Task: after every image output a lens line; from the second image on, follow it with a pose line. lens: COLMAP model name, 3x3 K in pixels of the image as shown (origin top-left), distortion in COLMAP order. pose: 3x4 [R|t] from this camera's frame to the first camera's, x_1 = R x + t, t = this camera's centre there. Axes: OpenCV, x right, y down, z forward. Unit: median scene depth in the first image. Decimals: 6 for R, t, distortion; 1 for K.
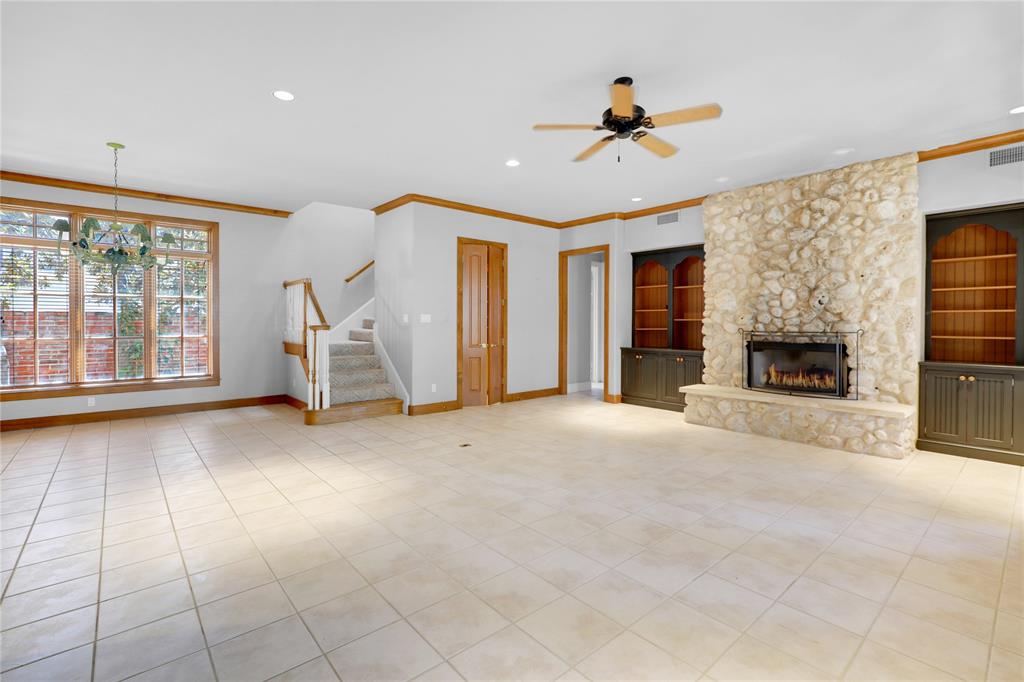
lens RADIAL K [[467.2, 0, 538.2], [0, 467.2, 327.8], [0, 0, 1]] dist [-0.006041, 0.000271]
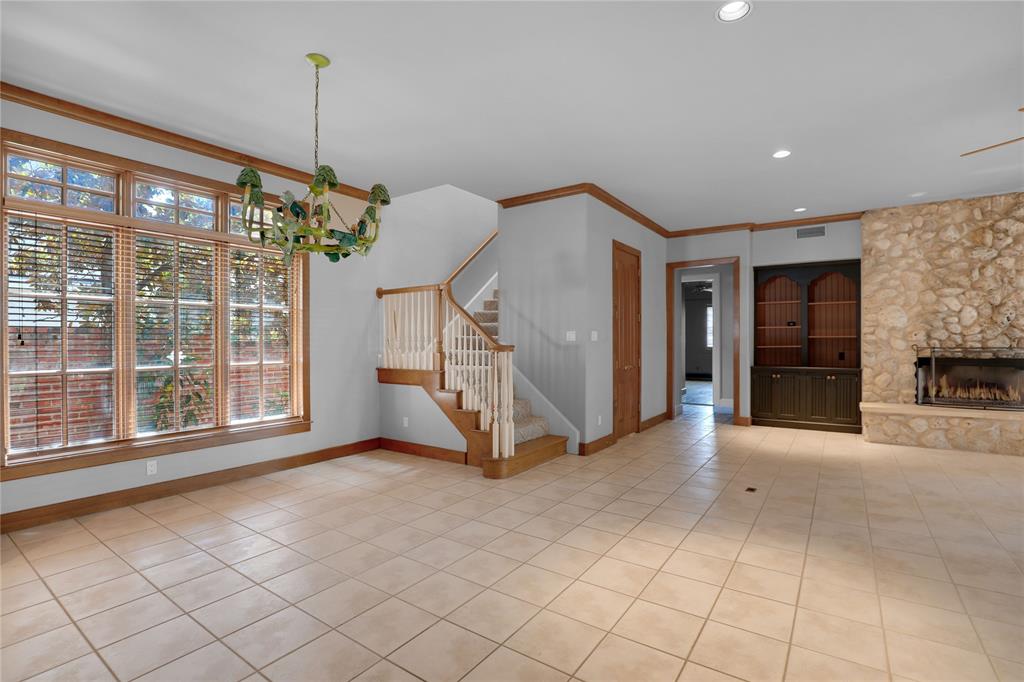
lens RADIAL K [[467.2, 0, 517.0], [0, 467.2, 341.6], [0, 0, 1]] dist [-0.006041, 0.000271]
pose [[0.964398, -0.006354, 0.264378, -0.643728], [0.009003, 0.999921, -0.008810, -0.004560], [-0.264301, 0.010877, 0.964379, 0.259063]]
